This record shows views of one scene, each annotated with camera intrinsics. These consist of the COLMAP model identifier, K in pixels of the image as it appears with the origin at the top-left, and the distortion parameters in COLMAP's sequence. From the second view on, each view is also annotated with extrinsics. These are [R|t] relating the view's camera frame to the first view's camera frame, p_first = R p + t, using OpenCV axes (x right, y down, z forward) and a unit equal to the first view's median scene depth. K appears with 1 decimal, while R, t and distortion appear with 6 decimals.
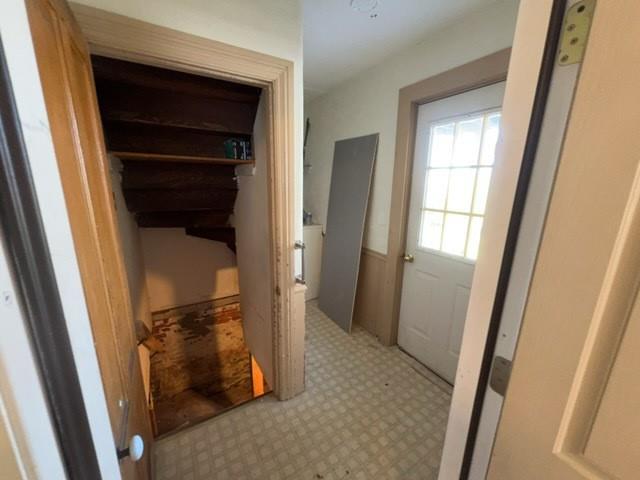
lens RADIAL K [[255.3, 0, 319.9], [0, 255.3, 239.9], [0, 0, 1]] dist [-0.003824, 0.000613]
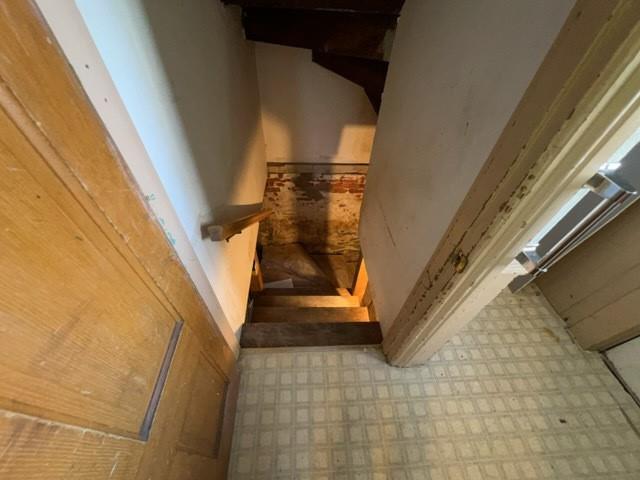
lens RADIAL K [[255.3, 0, 320.0], [0, 255.3, 241.0], [0, 0, 1]] dist [-0.003824, 0.000613]
pose [[0.877581, 0.368095, -0.307177, -0.125850], [-0.139165, 0.808710, 0.571508, -0.023931], [0.458786, -0.458796, 0.760935, 0.278465]]
